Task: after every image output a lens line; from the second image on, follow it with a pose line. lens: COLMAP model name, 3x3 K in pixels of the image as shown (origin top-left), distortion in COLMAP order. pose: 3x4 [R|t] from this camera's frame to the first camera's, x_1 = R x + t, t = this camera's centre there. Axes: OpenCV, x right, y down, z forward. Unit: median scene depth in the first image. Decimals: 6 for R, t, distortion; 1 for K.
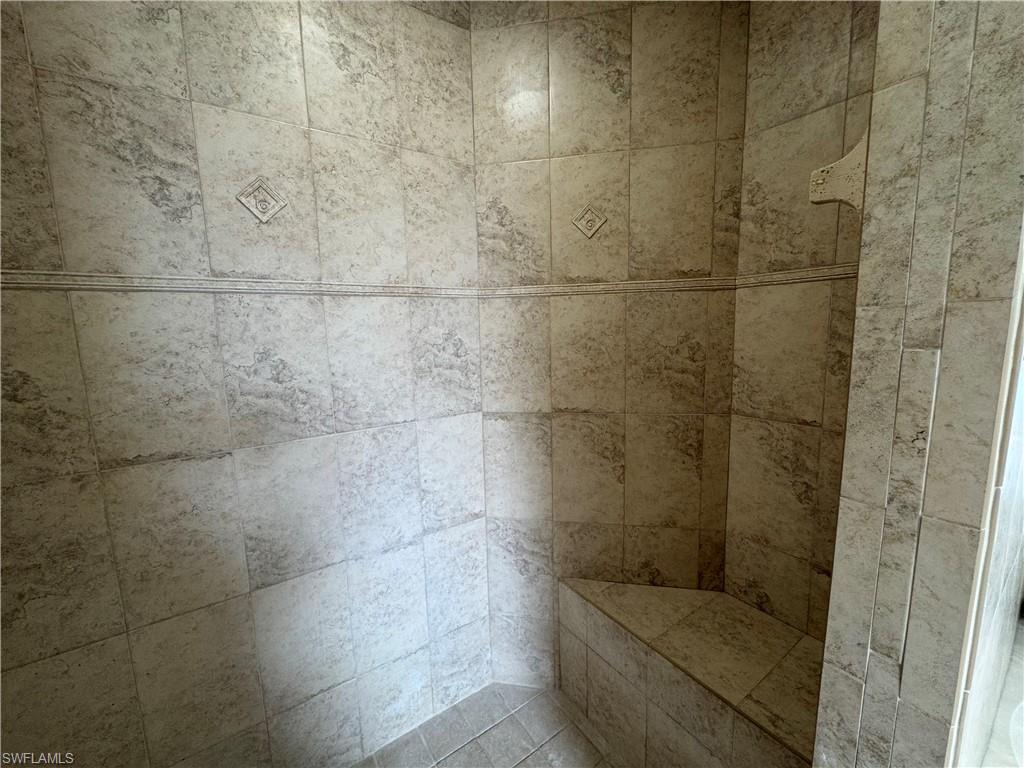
lens RADIAL K [[409.1, 0, 511.7], [0, 409.1, 382.8], [0, 0, 1]] dist [-0.005181, 0.000531]
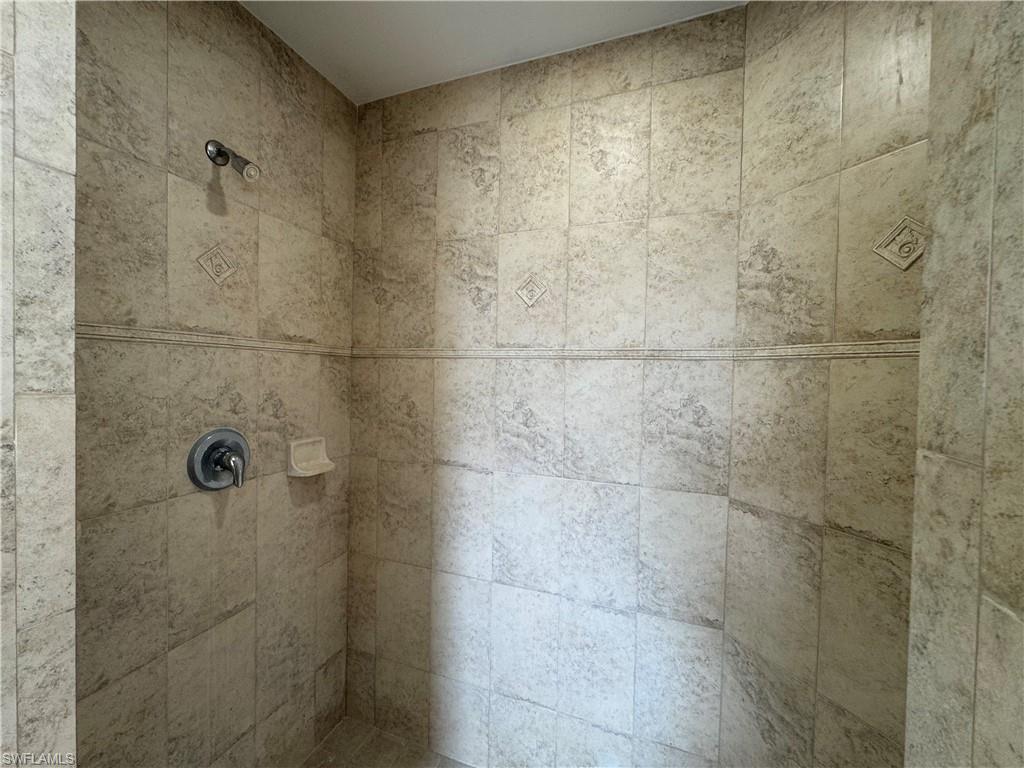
lens RADIAL K [[409.1, 0, 512.4], [0, 409.1, 383.0], [0, 0, 1]] dist [-0.005181, 0.000531]
pose [[0.578936, 0.054550, -0.813546, 0.384213], [-0.145294, 0.988693, -0.037099, -0.071918], [0.802323, 0.139681, 0.580316, 0.176416]]
